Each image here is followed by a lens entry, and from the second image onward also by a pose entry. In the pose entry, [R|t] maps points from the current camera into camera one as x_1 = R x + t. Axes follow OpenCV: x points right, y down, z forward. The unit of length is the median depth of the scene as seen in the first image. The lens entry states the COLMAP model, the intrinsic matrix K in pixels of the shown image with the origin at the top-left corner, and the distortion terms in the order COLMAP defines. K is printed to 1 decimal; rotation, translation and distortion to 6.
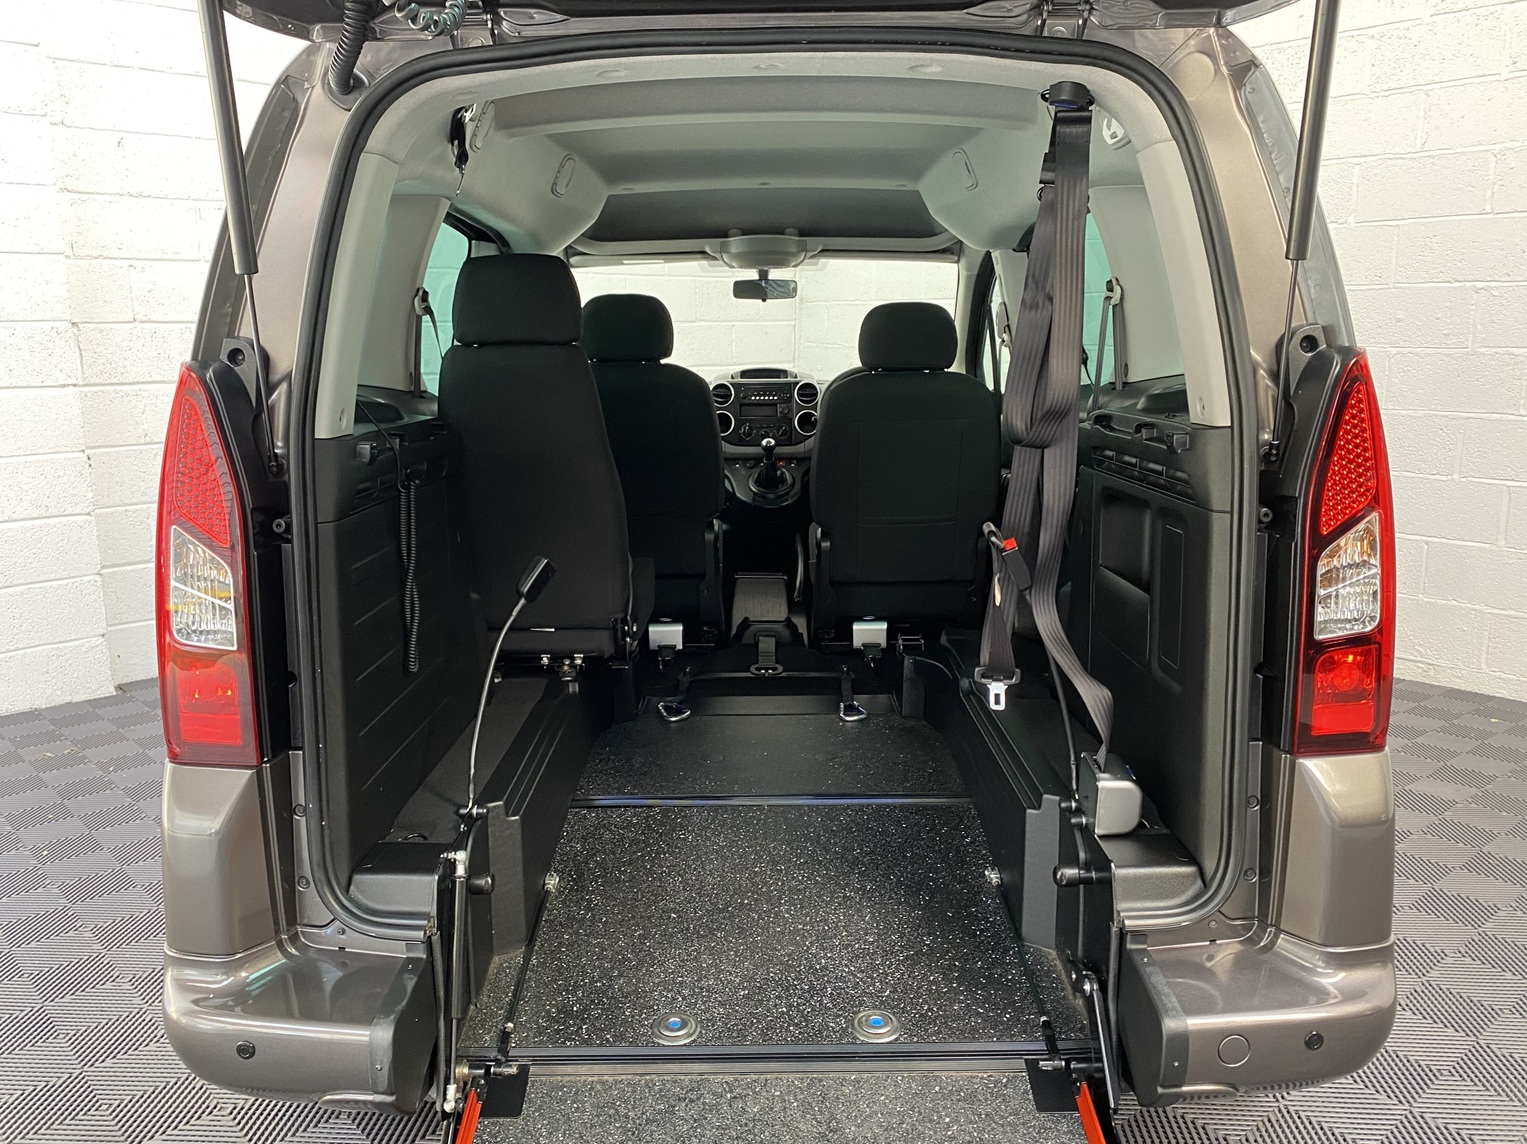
lens RADIAL K [[1251.6, 0, 754.6], [0, 1251.6, 563.8], [0, 0, 1]] dist [0.022500, -0.004110]
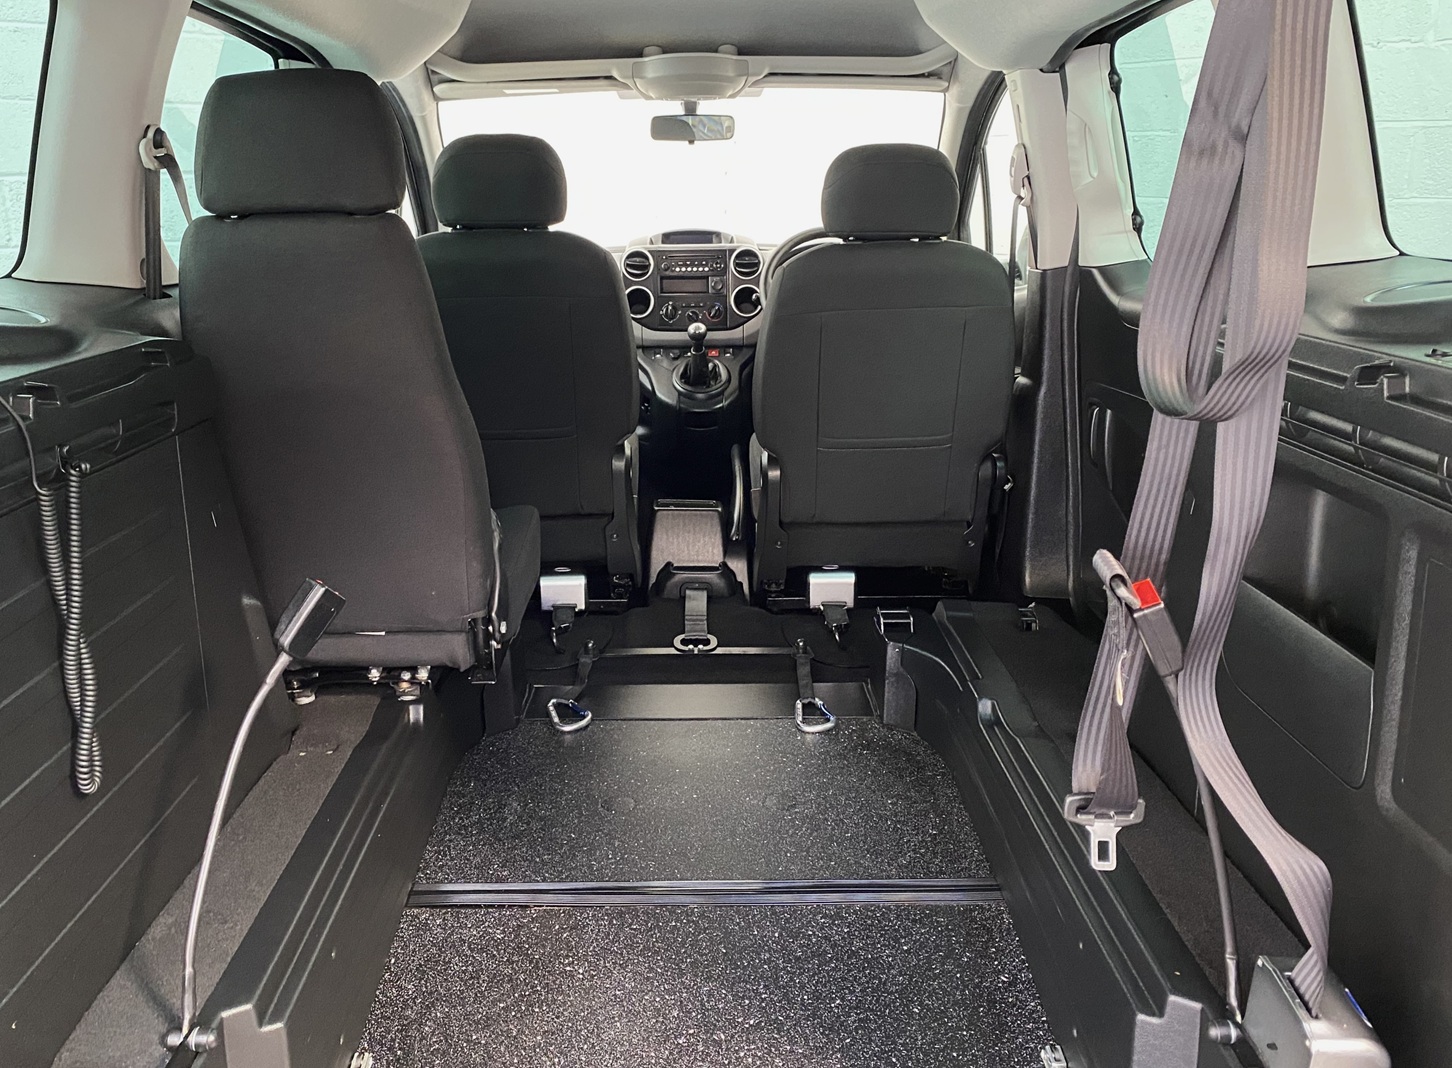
lens RADIAL K [[1297.9, 0, 675.5], [0, 1297.9, 504.6], [0, 0, 1]] dist [-0.004639, -0.012905]
pose [[0.999985, -0.002503, -0.004788, 0.002102], [0.002805, 0.997942, 0.064060, -0.067822], [0.004618, -0.064072, 0.997935, 0.327676]]
